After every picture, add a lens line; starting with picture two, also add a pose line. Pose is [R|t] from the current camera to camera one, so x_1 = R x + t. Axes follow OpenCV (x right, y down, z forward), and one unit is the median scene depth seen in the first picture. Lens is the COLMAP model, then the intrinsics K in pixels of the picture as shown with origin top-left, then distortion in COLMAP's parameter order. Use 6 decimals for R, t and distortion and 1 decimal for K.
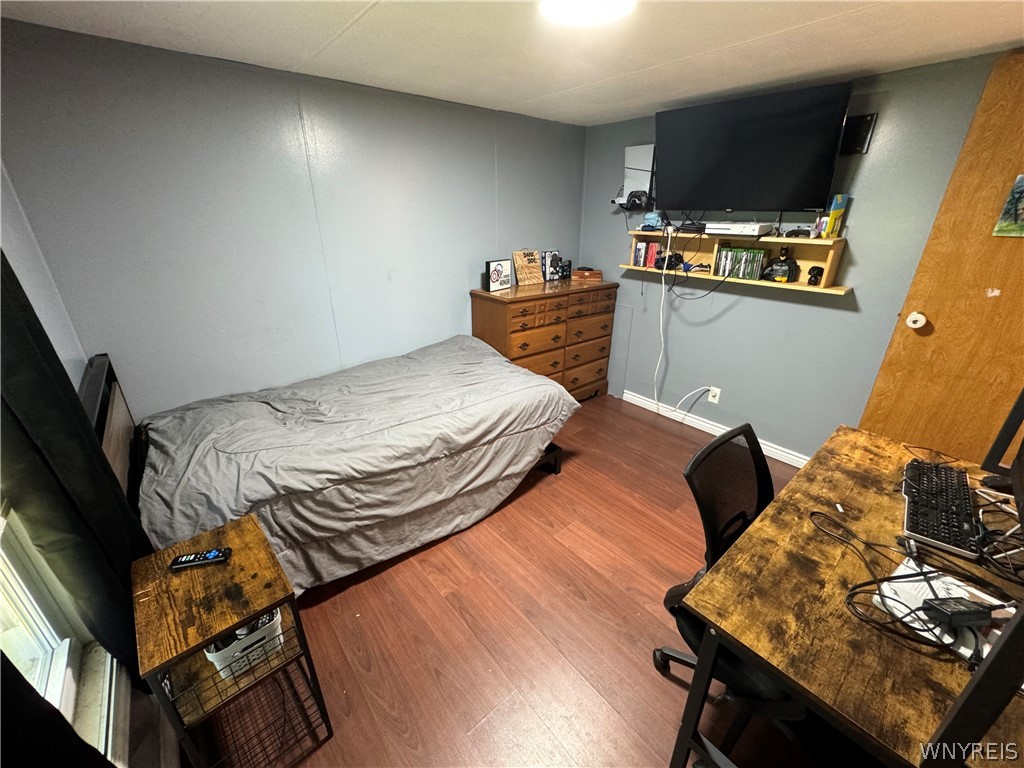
lens RADIAL K [[410.1, 0, 512.6], [0, 410.1, 385.8], [0, 0, 1]] dist [-0.000021, 0.000114]
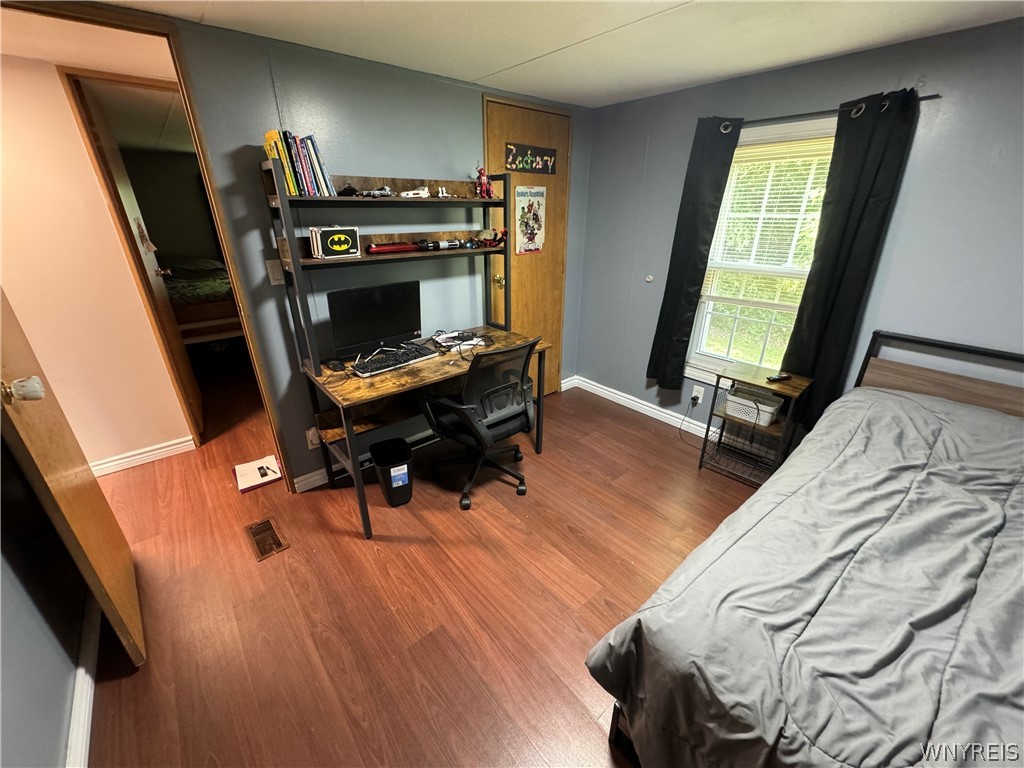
lens RADIAL K [[410.1, 0, 514.8], [0, 410.1, 385.7], [0, 0, 1]] dist [-0.000021, 0.000114]
pose [[-0.999974, 0.002698, -0.006750, 0.422768], [-0.002993, 0.693351, 0.720594, -0.781480], [0.006624, 0.720595, -0.693324, 1.906516]]
